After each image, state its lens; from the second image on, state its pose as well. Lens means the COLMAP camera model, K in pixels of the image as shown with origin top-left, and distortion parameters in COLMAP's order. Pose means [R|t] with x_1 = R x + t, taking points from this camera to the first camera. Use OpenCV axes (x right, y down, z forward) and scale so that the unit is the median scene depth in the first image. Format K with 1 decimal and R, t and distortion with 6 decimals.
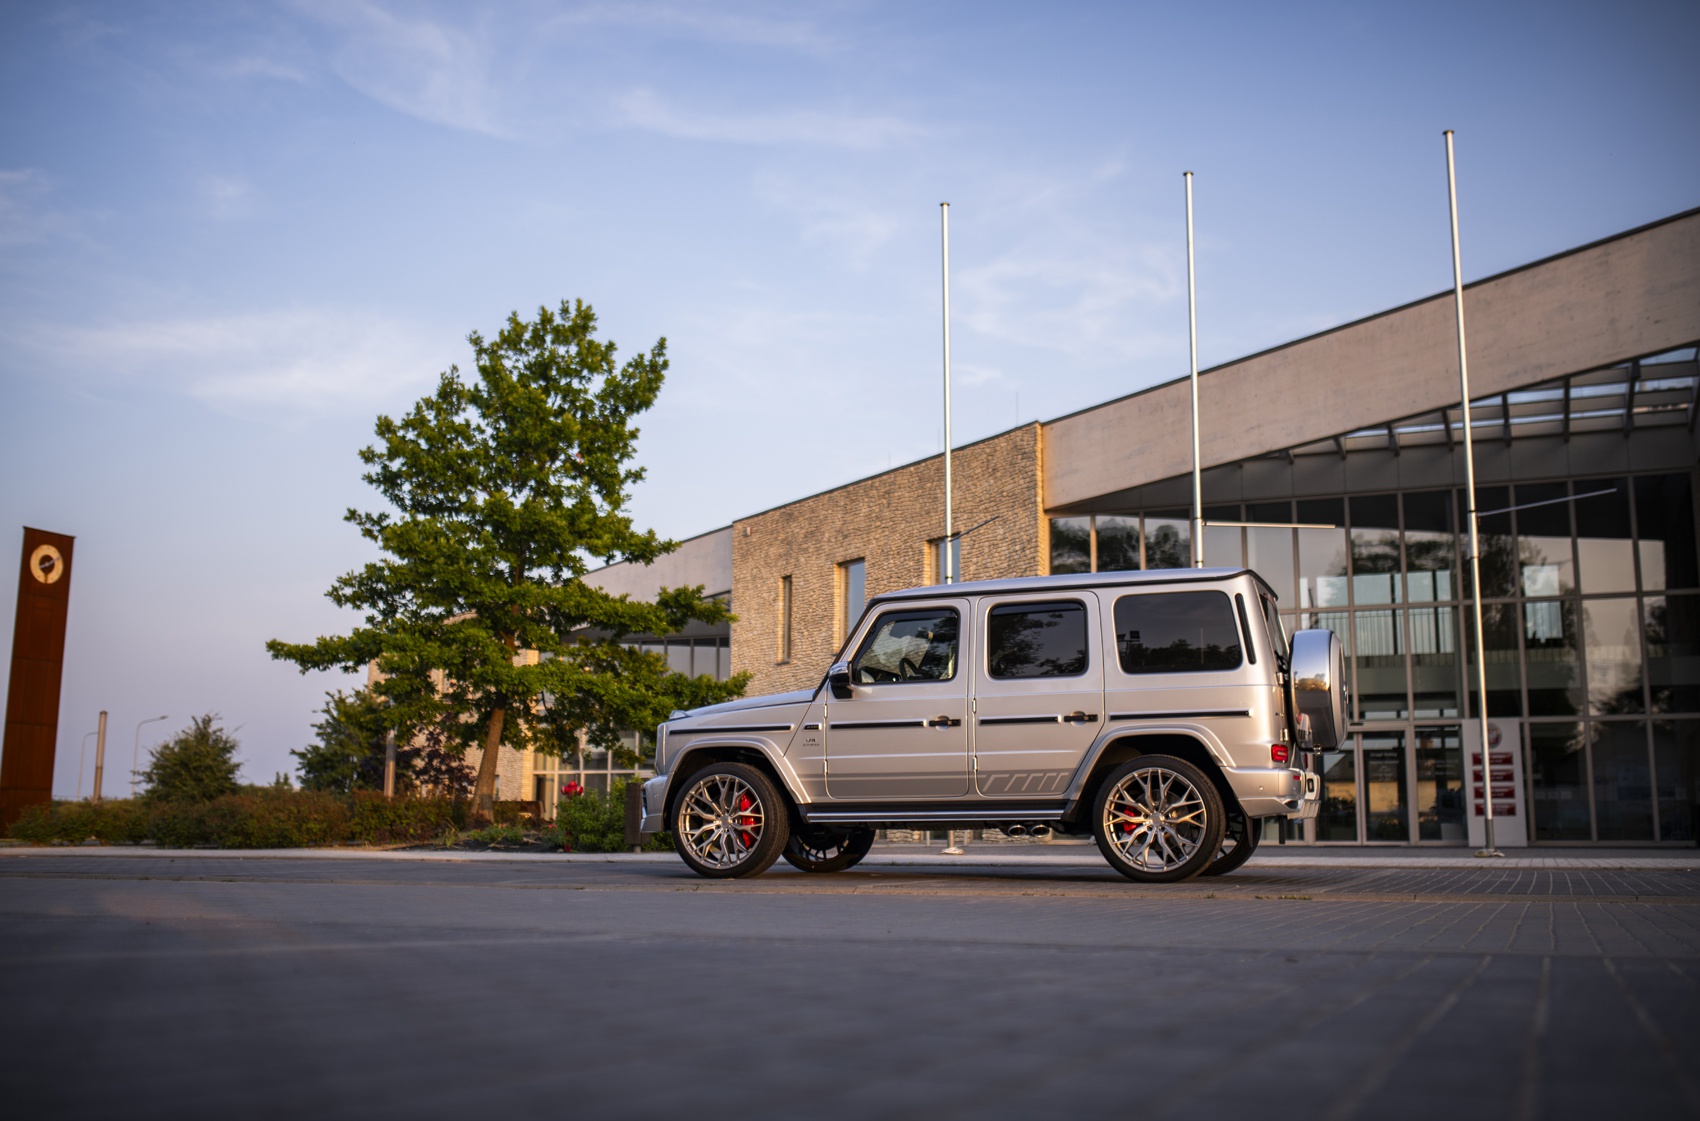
lens RADIAL K [[1654.9, 0, 856.0], [0, 1654.9, 561.6], [0, 0, 1]] dist [-0.059873, 0.081243]
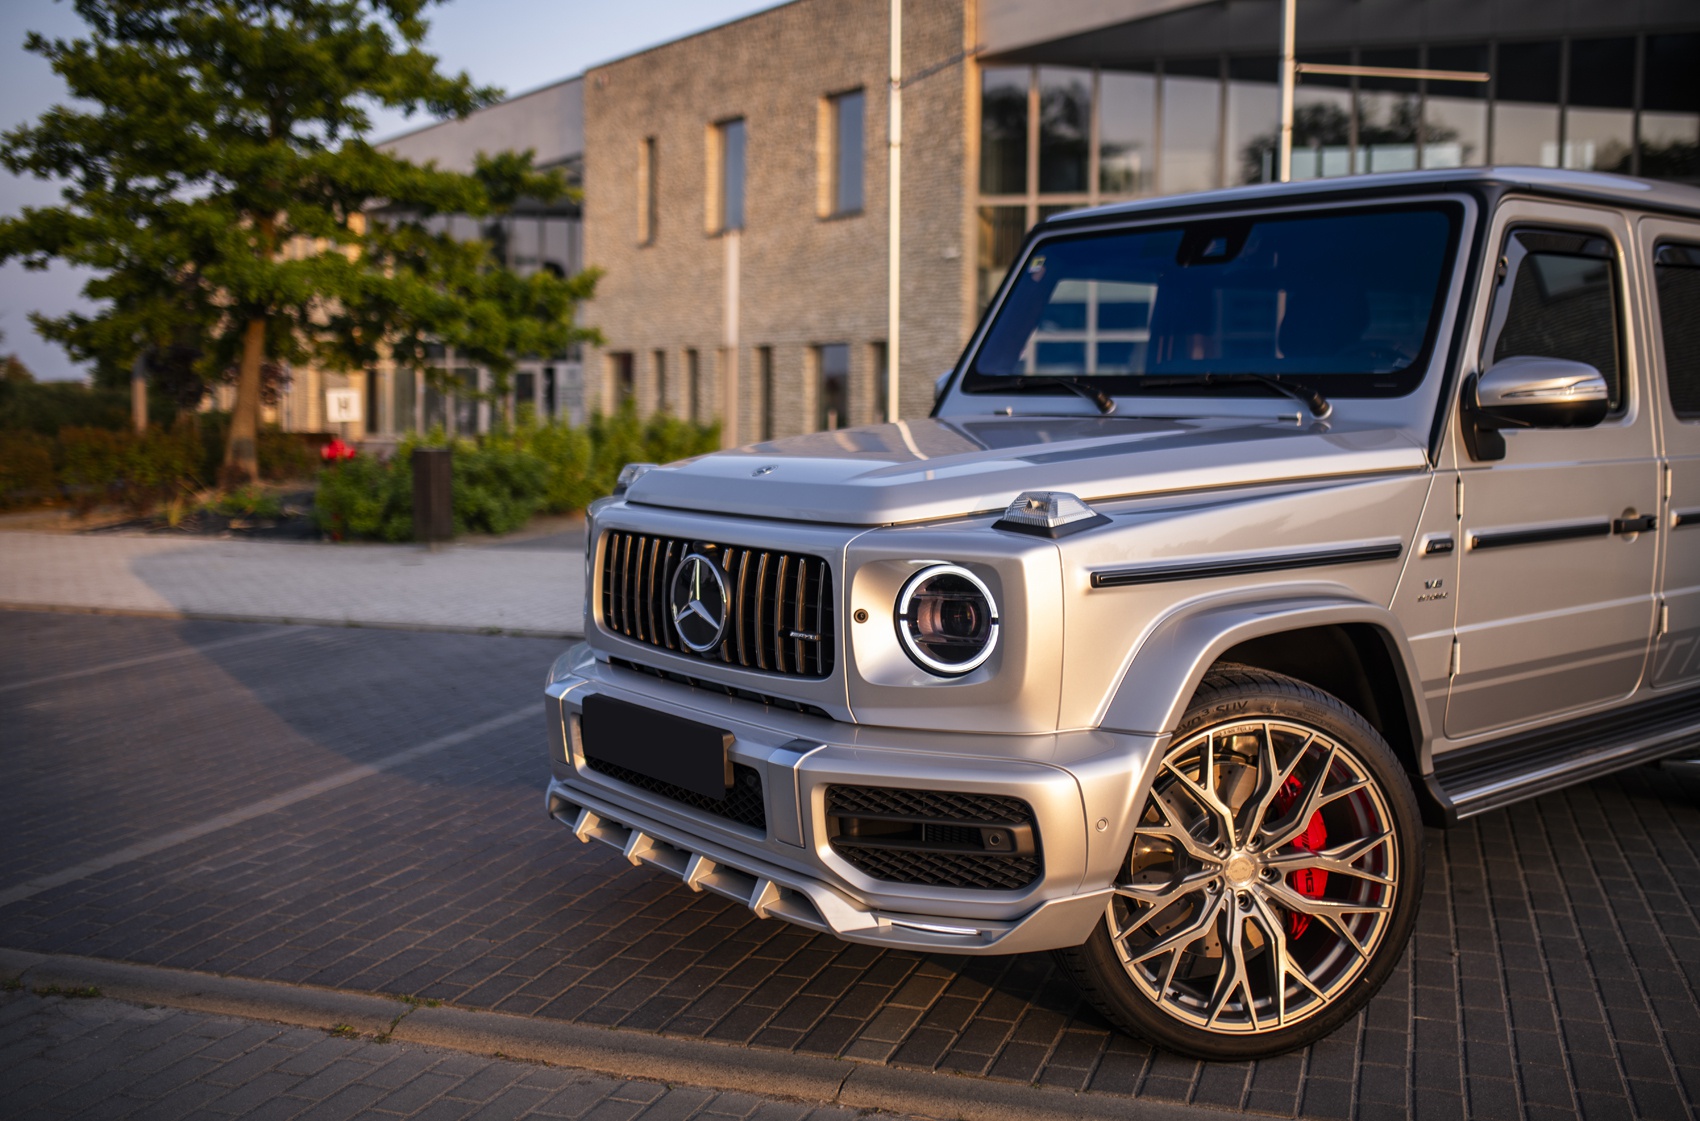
lens RADIAL K [[1654.9, 0, 856.0], [0, 1654.9, 561.6], [0, 0, 1]] dist [-0.059873, 0.081243]
pose [[0.996875, -0.002542, 0.078953, -0.007653], [-0.017779, 0.966621, 0.255595, 0.001577], [-0.076967, -0.256200, 0.963555, 0.227218]]
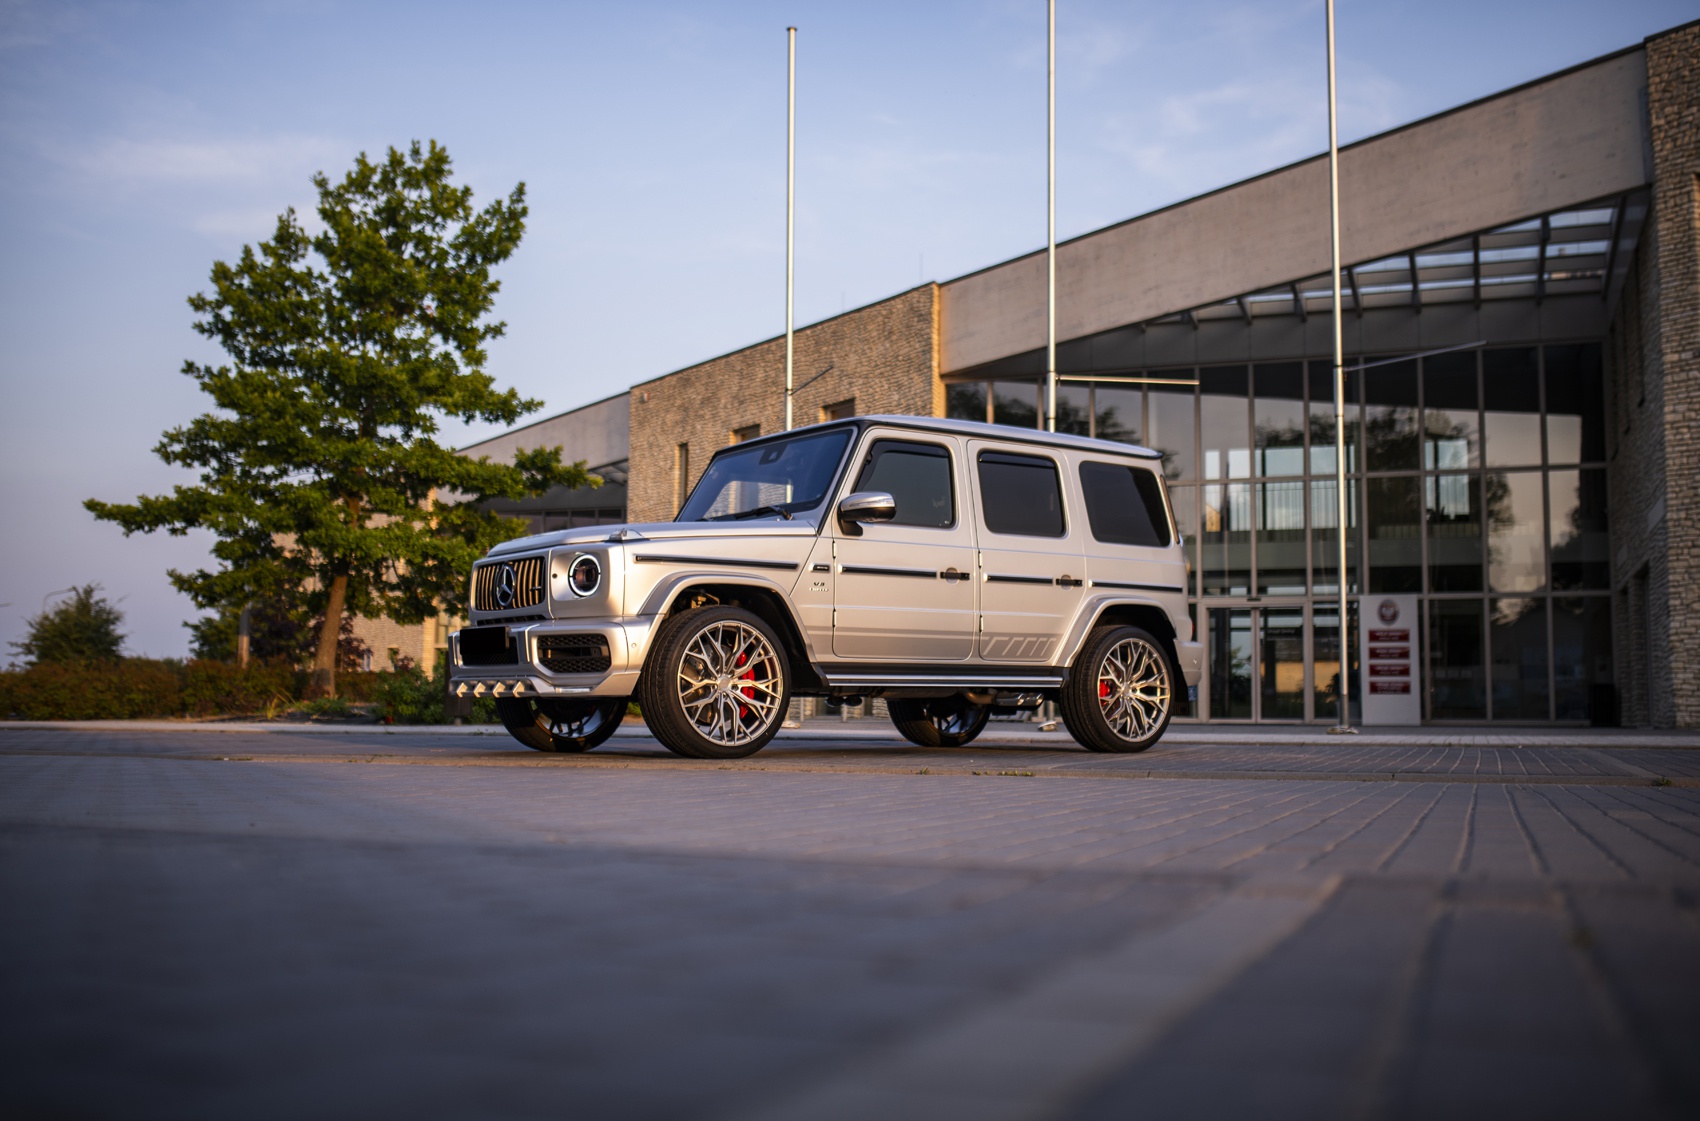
lens RADIAL K [[1665.4, 0, 856.3], [0, 1665.4, 558.2], [0, 0, 1]] dist [-0.063386, 0.100658]
pose [[0.999464, 0.007777, 0.031805, 0.044844], [-0.010012, 0.997445, 0.070727, 0.008822], [-0.031174, -0.071007, 0.996989, 0.040159]]
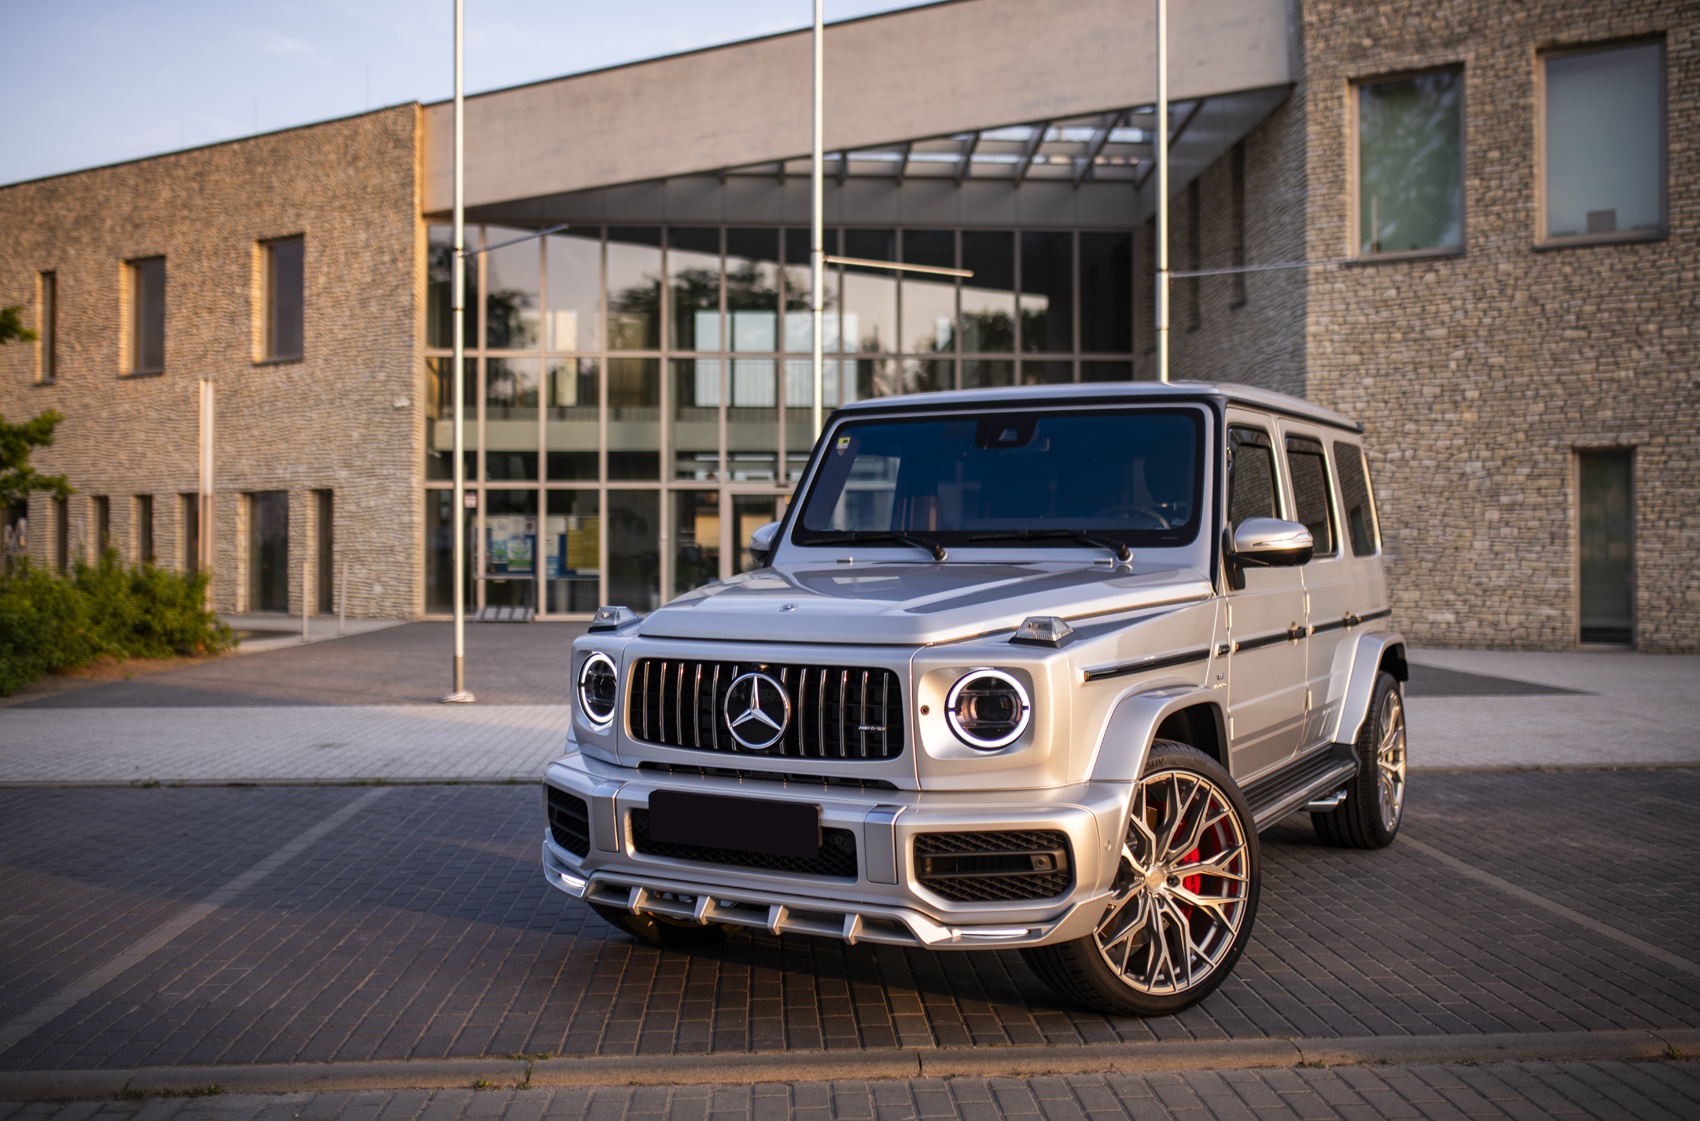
lens RADIAL K [[1665.4, 0, 856.3], [0, 1665.4, 558.2], [0, 0, 1]] dist [-0.063386, 0.100658]
pose [[0.896519, -0.006073, 0.442963, -0.071286], [-0.068242, 0.986078, 0.151637, -0.003059], [-0.437717, -0.166174, 0.883623, 0.203210]]
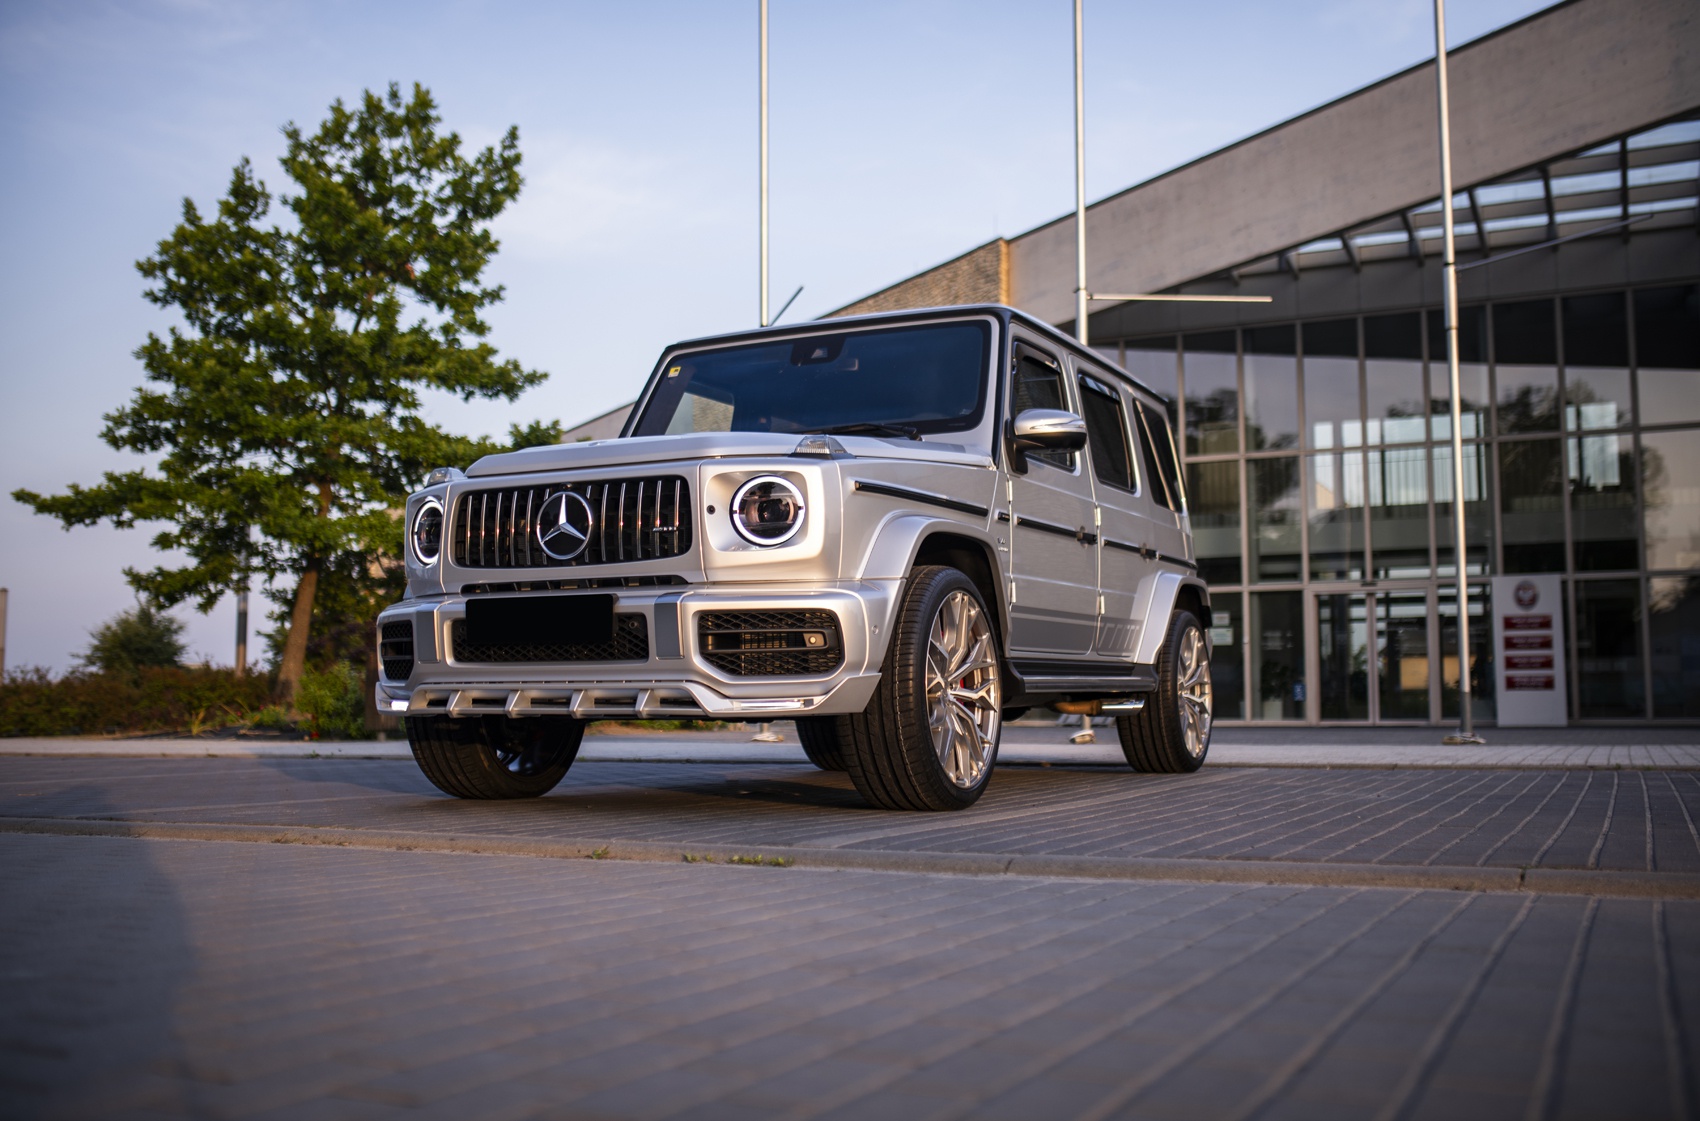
lens RADIAL K [[1654.9, 0, 856.0], [0, 1654.9, 561.6], [0, 0, 1]] dist [-0.059873, 0.081243]
pose [[0.998900, -0.010140, -0.045784, 0.091198], [0.013358, 0.997419, 0.070543, 0.027369], [0.044950, -0.071077, 0.996458, 0.164939]]
